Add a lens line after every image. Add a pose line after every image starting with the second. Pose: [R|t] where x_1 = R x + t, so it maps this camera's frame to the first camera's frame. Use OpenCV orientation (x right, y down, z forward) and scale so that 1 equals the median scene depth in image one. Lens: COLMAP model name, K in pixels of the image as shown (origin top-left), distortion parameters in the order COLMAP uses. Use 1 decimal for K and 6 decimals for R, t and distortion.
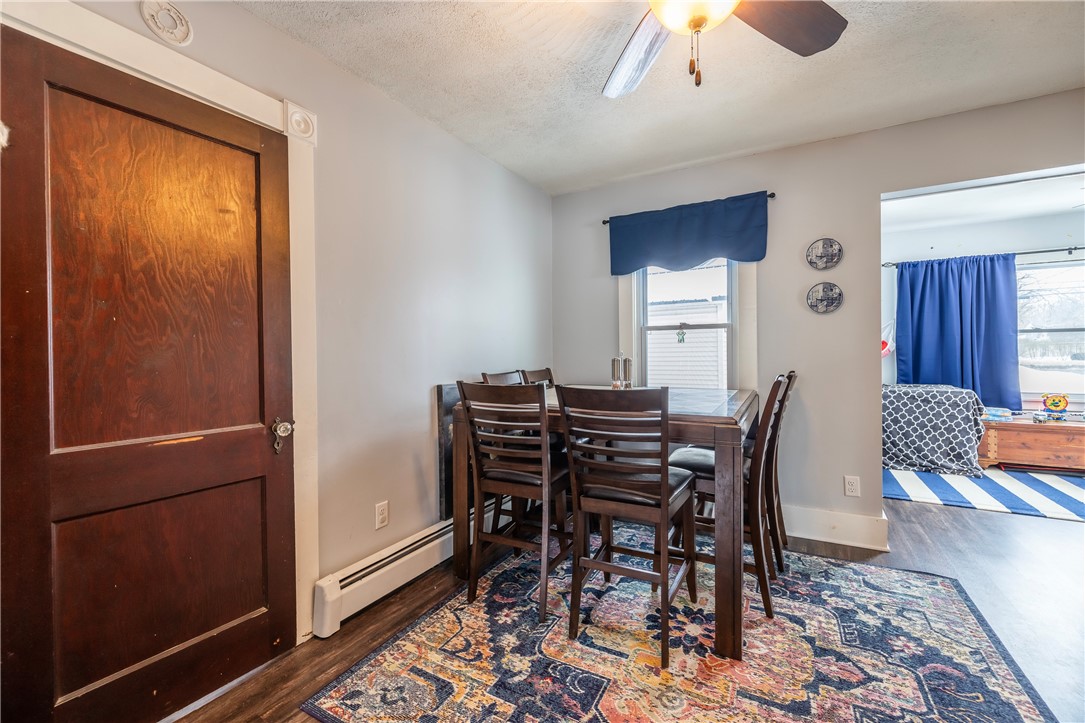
lens RADIAL K [[452.0, 0, 537.2], [0, 452.0, 355.7], [0, 0, 1]] dist [0.002107, -0.000148]
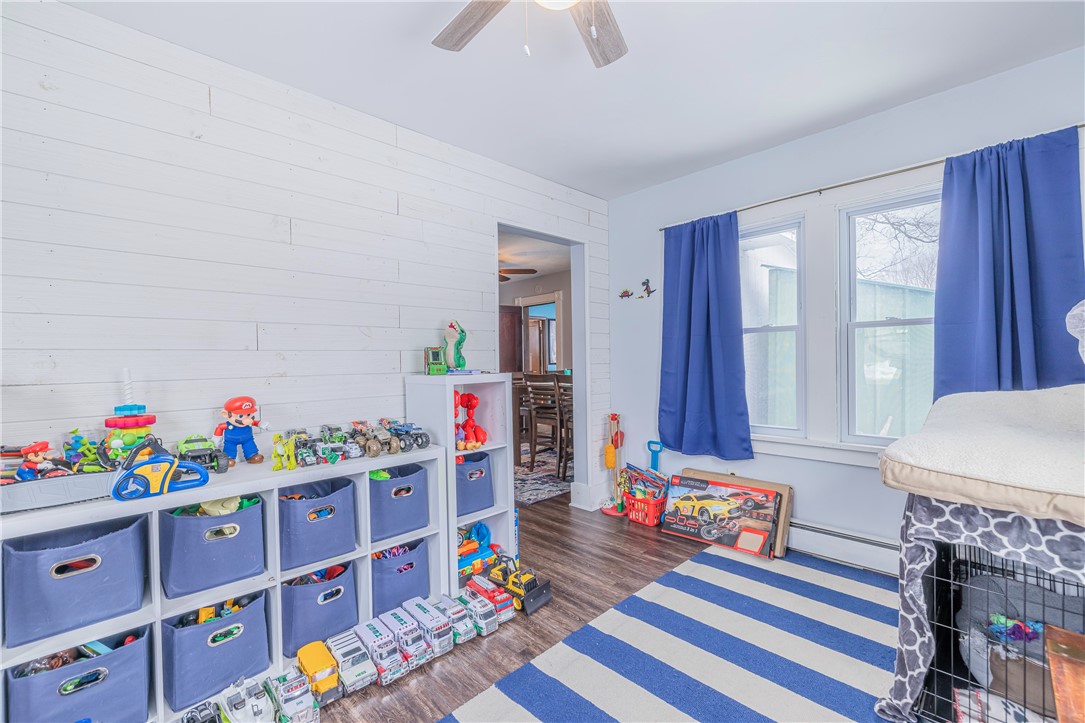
lens RADIAL K [[457.7, 0, 539.2], [0, 457.7, 359.3], [0, 0, 1]] dist [0.000093, -0.000230]
pose [[-0.265565, 0.016087, -0.963959, 3.775094], [0.015966, 0.999797, 0.012287, -0.064039], [0.963961, -0.012127, -0.265768, 2.254571]]
